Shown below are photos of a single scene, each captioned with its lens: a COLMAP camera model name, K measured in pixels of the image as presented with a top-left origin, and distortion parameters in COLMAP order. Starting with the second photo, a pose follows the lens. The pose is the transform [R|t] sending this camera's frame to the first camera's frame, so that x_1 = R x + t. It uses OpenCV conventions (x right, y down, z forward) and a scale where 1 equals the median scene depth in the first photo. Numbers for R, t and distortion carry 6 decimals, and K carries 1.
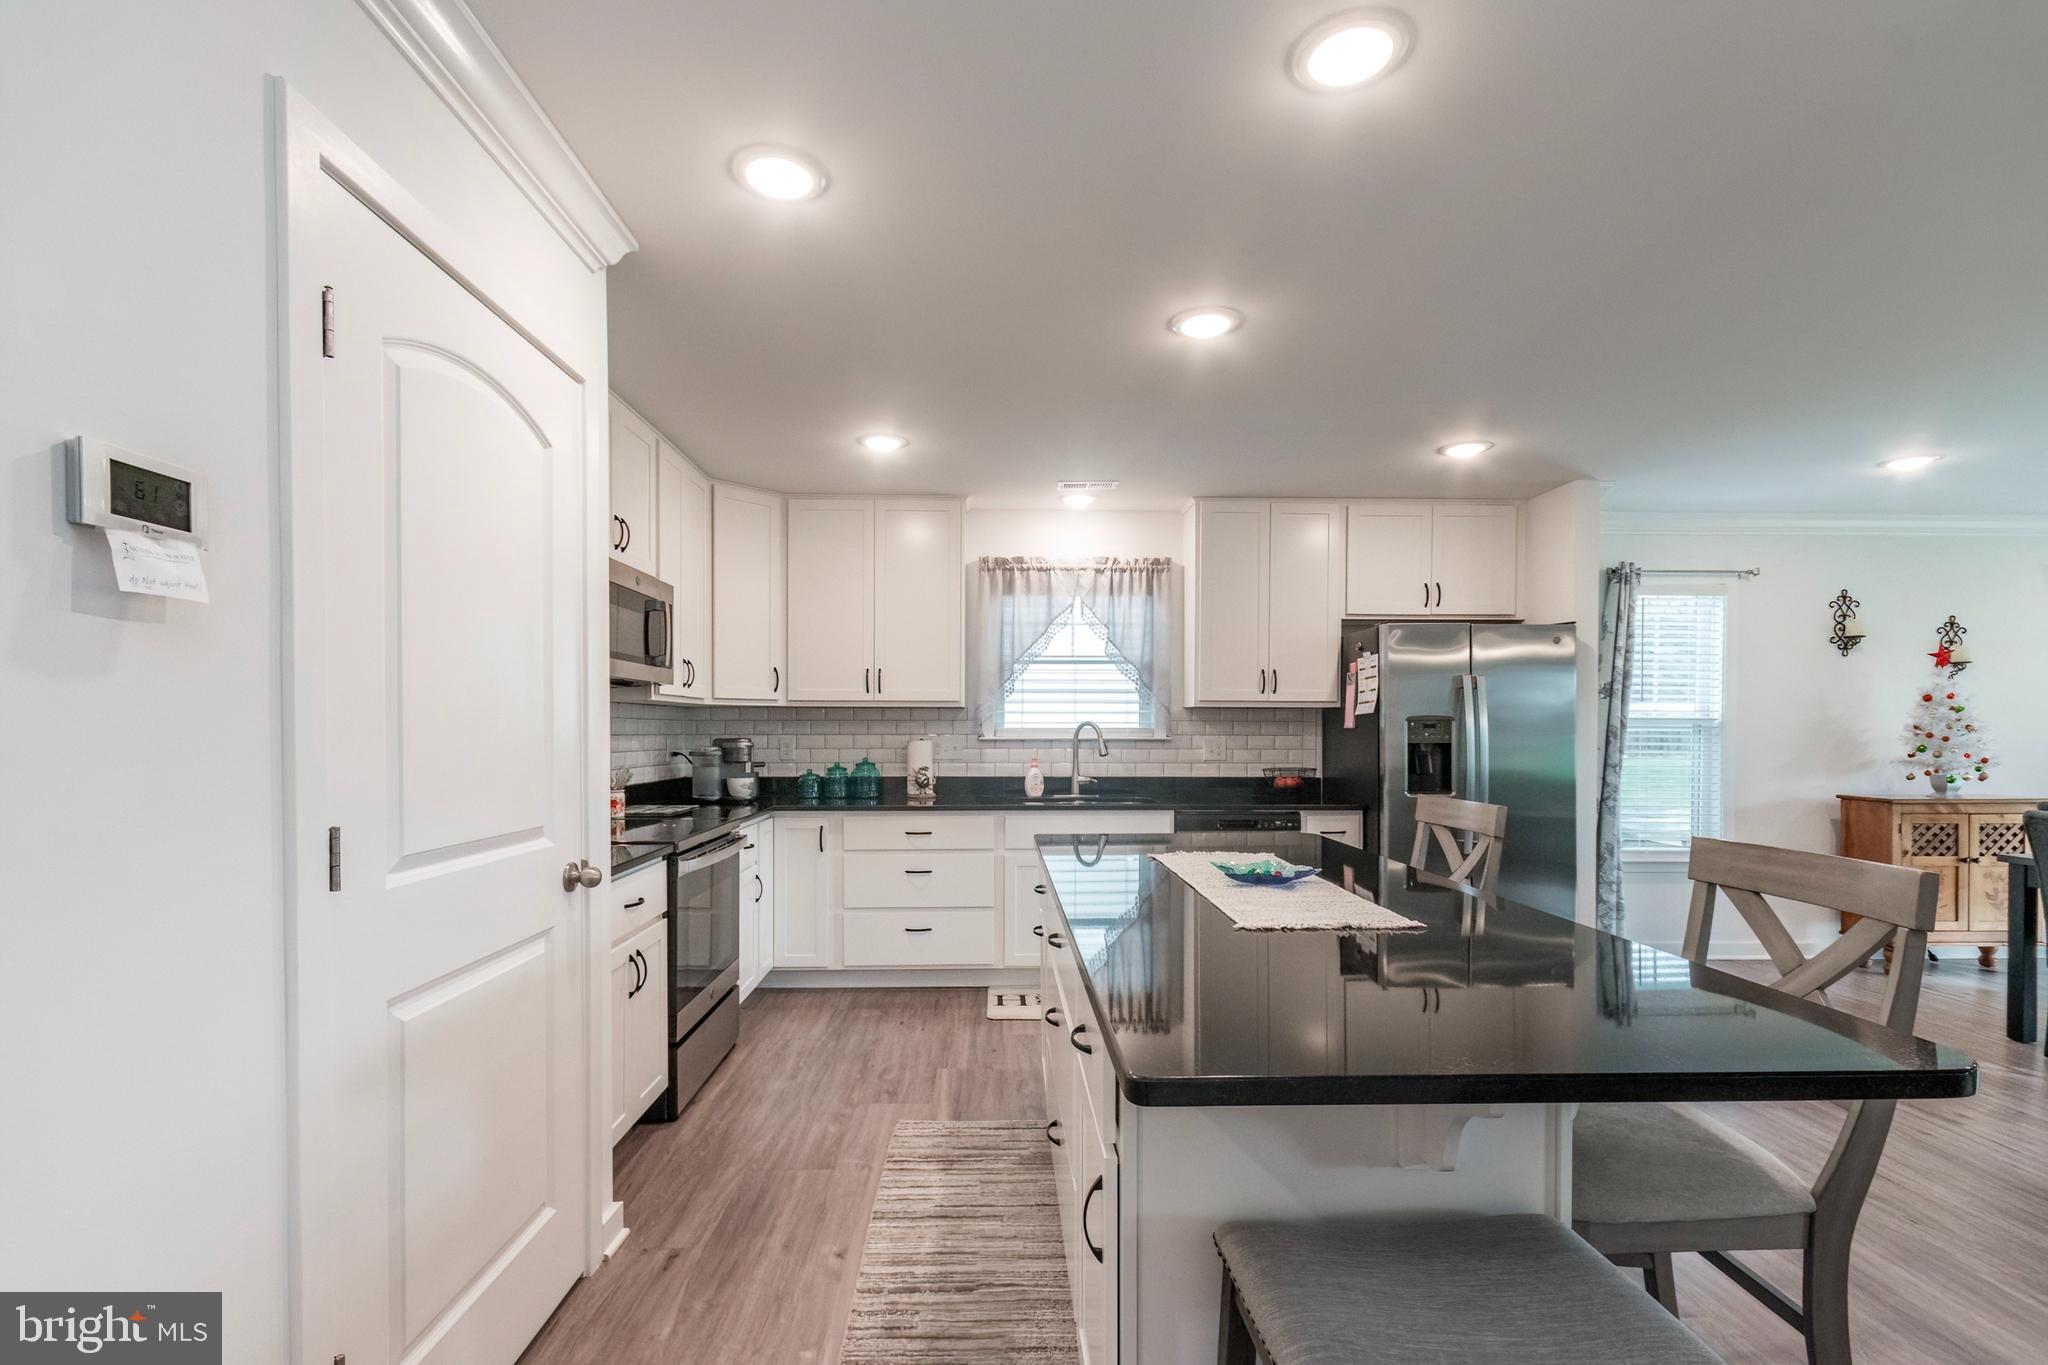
lens RADIAL K [[908.4, 0, 1012.1], [0, 908.4, 741.4], [0, 0, 1]] dist [0.001444, -0.000182]
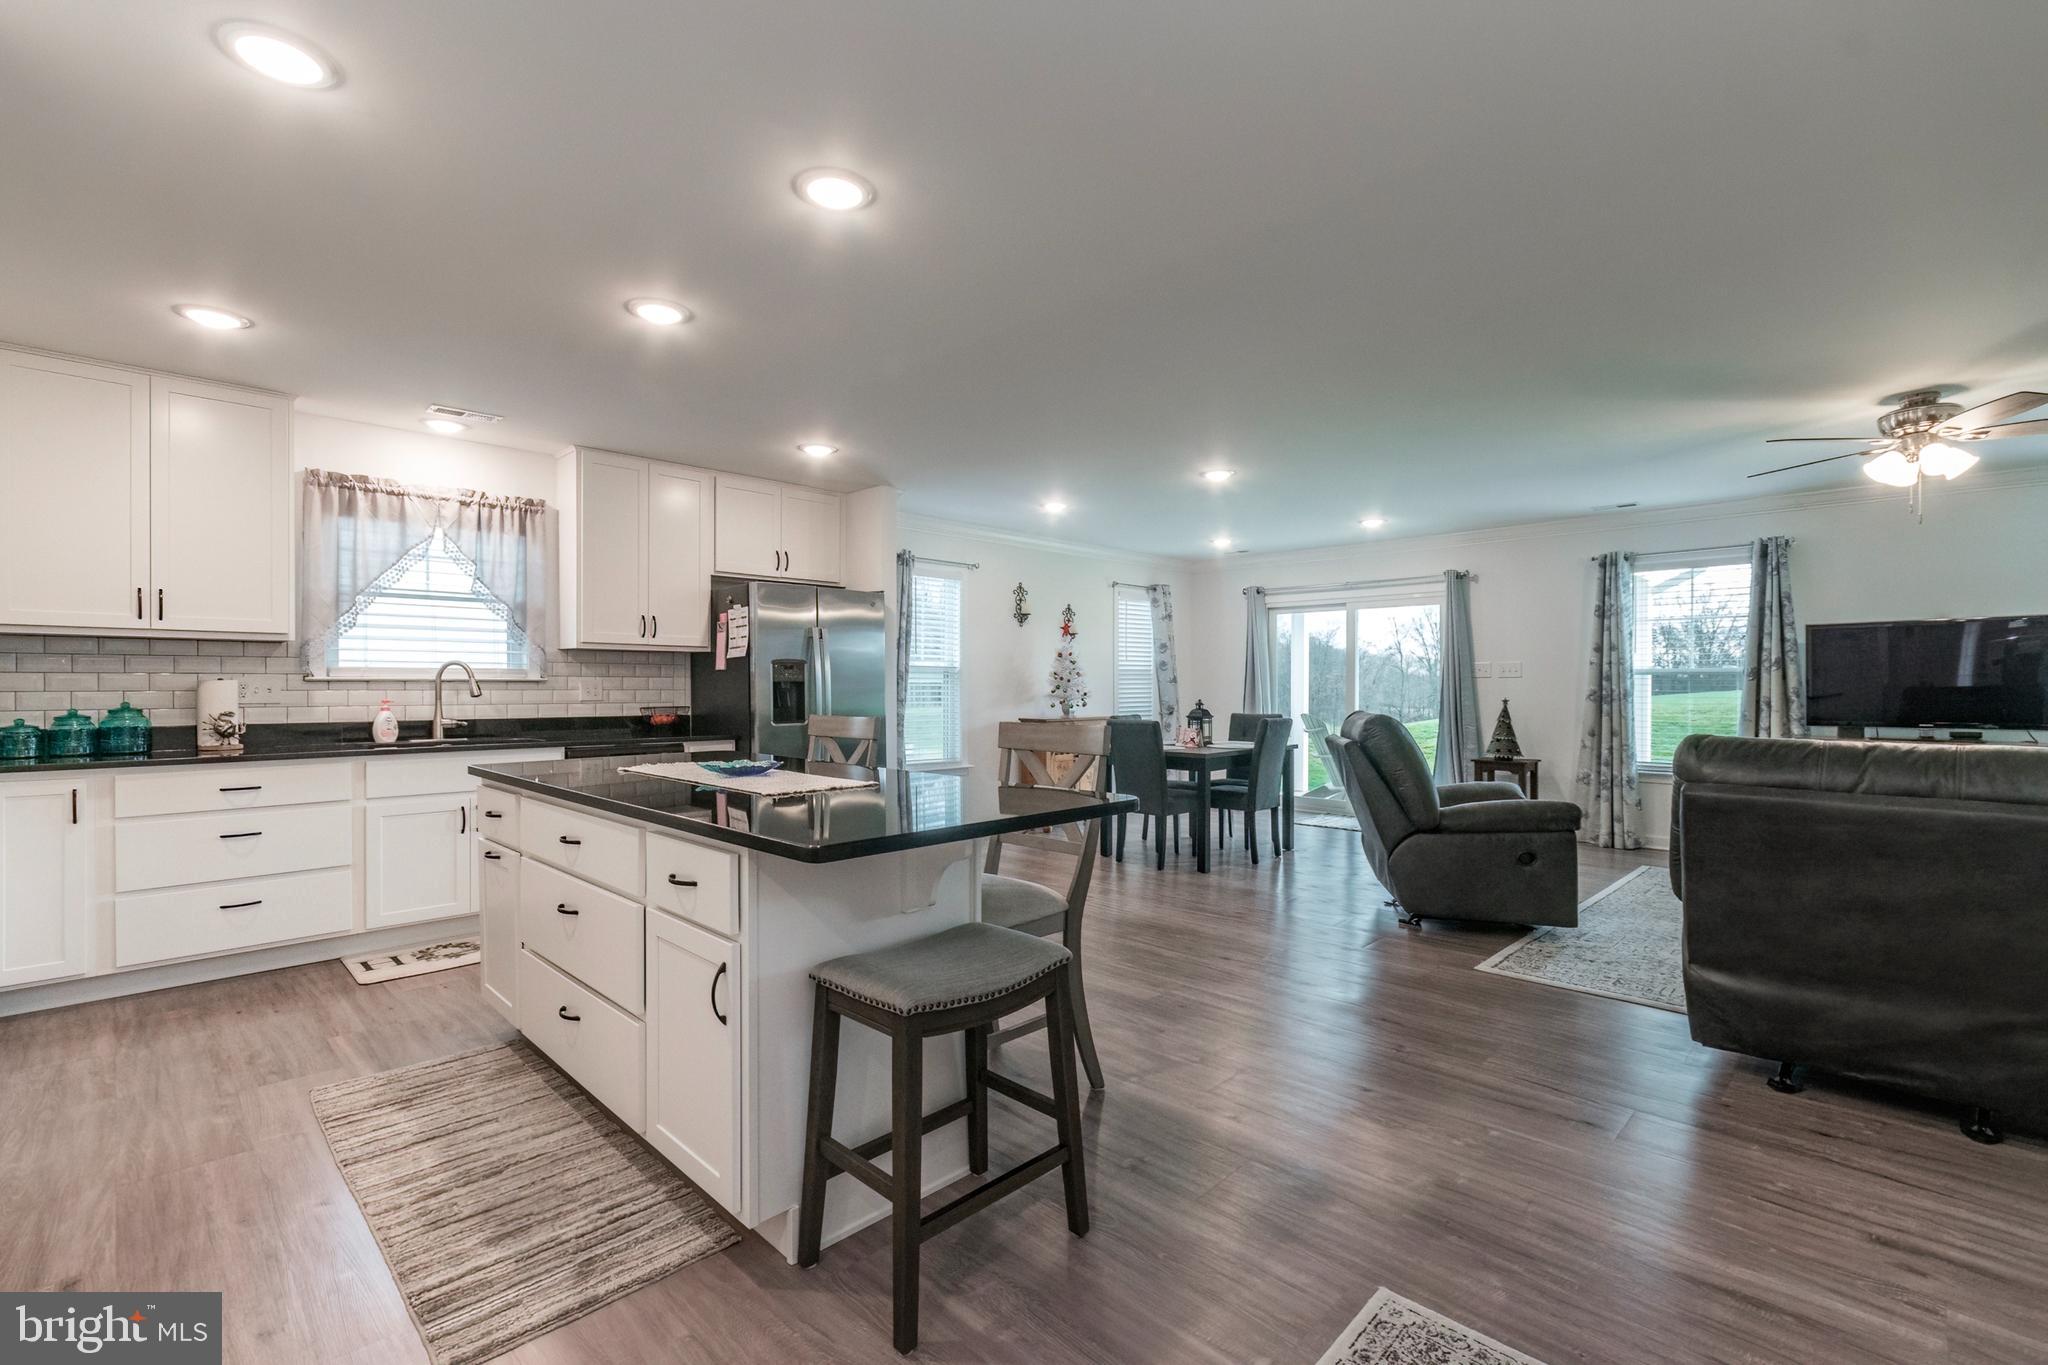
lens RADIAL K [[908.4, 0, 1016.2], [0, 908.4, 690.9], [0, 0, 1]] dist [0.001444, -0.000182]
pose [[0.718788, -0.005843, 0.695205, -0.154180], [0.012701, 0.999908, -0.004728, 0.021331], [-0.695114, 0.012229, 0.718796, -0.088569]]
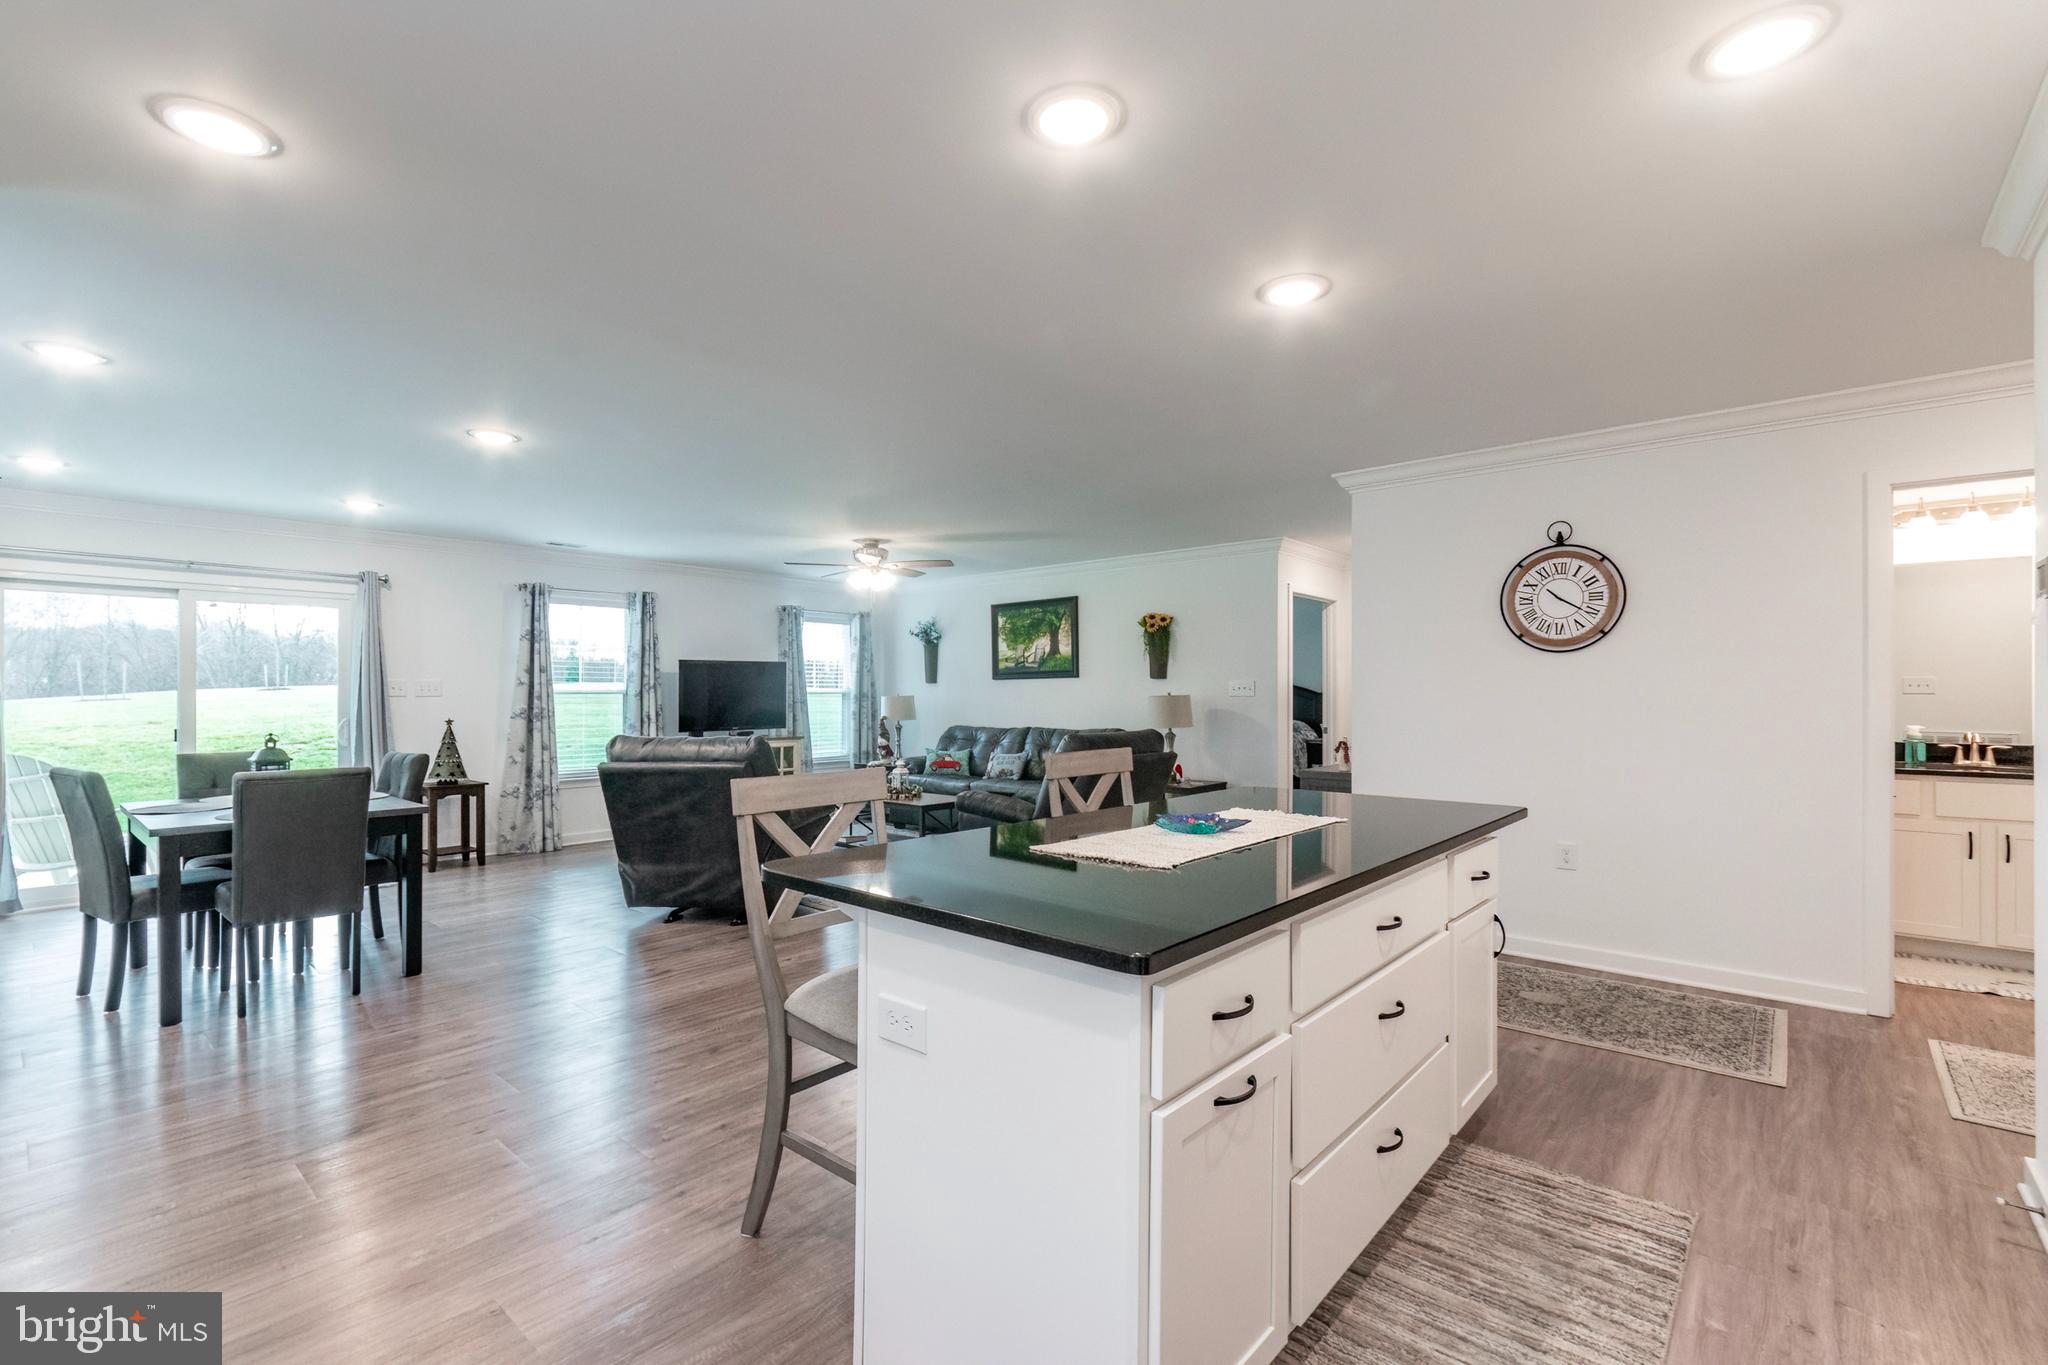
lens RADIAL K [[908.4, 0, 1018.3], [0, 908.4, 690.3], [0, 0, 1]] dist [0.001444, -0.000182]
pose [[-0.737773, 0.001154, 0.675048, -0.146547], [0.011099, 0.999884, 0.010420, -0.011747], [-0.674957, 0.015180, -0.737701, 0.846434]]
